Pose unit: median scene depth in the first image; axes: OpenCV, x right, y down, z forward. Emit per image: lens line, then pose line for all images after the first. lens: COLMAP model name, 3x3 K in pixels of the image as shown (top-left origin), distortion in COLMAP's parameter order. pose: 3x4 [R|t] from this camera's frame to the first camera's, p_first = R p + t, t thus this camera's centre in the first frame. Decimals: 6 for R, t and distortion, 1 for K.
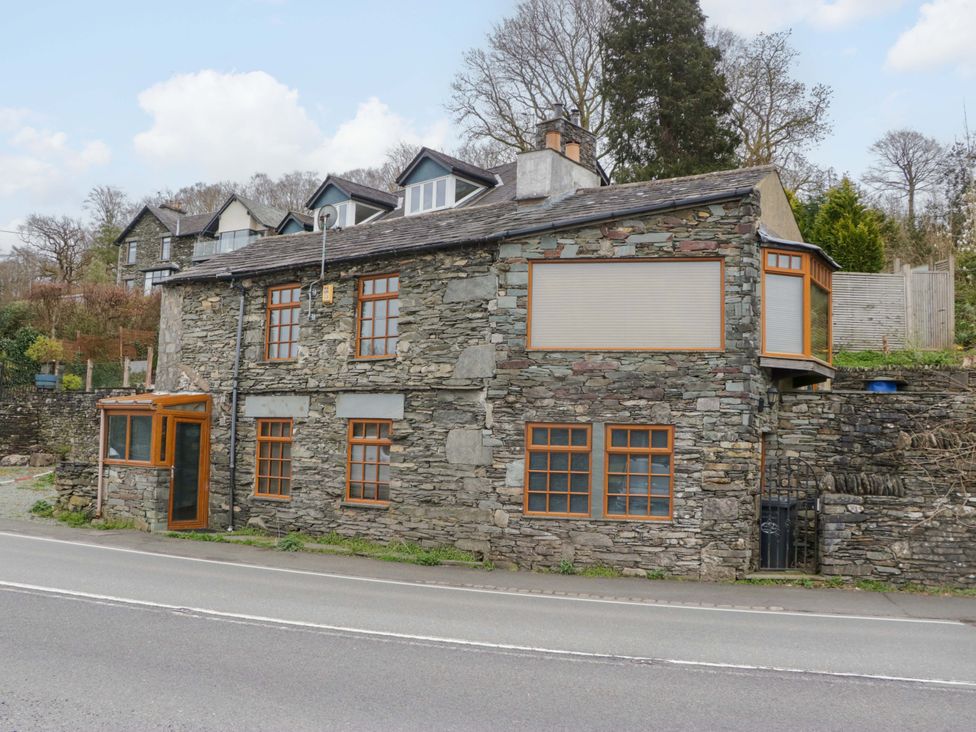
lens RADIAL K [[907.4, 0, 474.4], [0, 907.4, 367.4], [0, 0, 1]] dist [-0.205280, 0.212791]
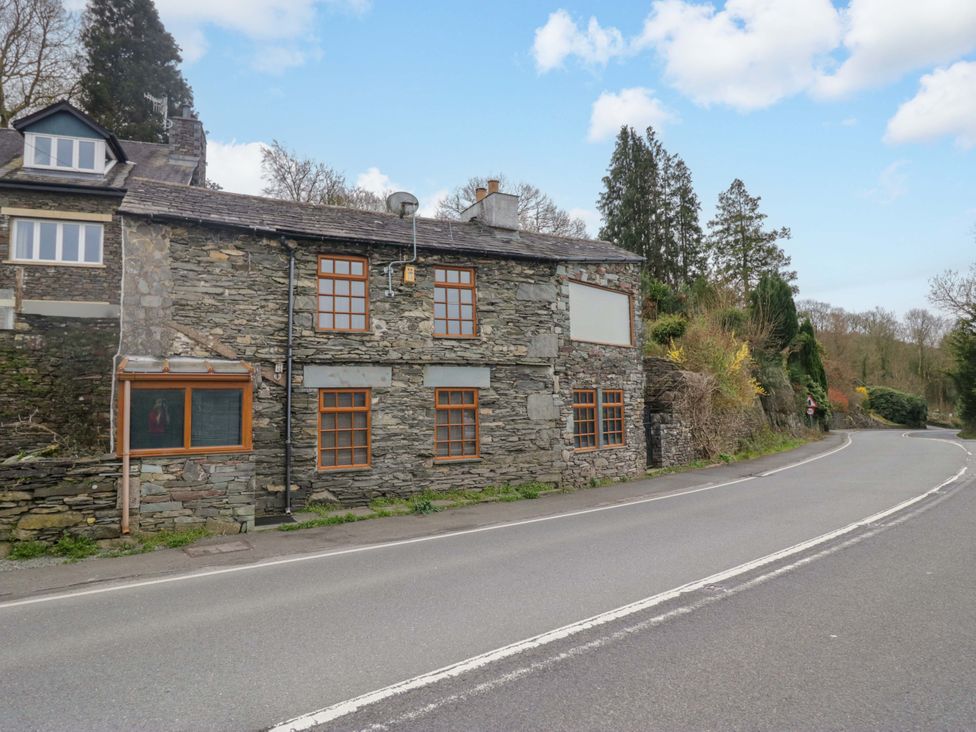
lens RADIAL K [[617.4, 0, 489.7], [0, 617.4, 354.1], [0, 0, 1]] dist [-0.003404, -0.001491]
pose [[0.483948, 0.035828, 0.874363, -0.810302], [-0.046048, 0.998820, -0.015440, 0.023584], [-0.873884, -0.032790, 0.485027, 0.572152]]
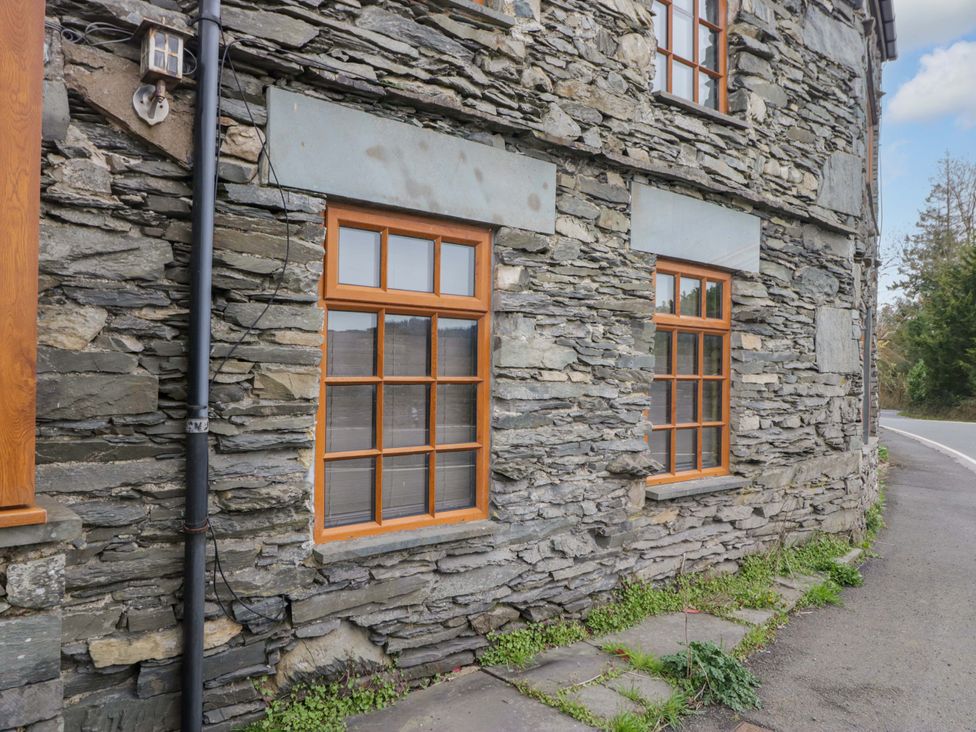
lens RADIAL K [[760.8, 0, 489.0], [0, 760.8, 360.5], [0, 0, 1]] dist [0.007468, 0.000319]
pose [[0.270957, -0.014252, 0.962486, -0.459237], [-0.095343, 0.994576, 0.041568, 0.093309], [-0.957858, -0.103029, 0.268129, 0.997293]]
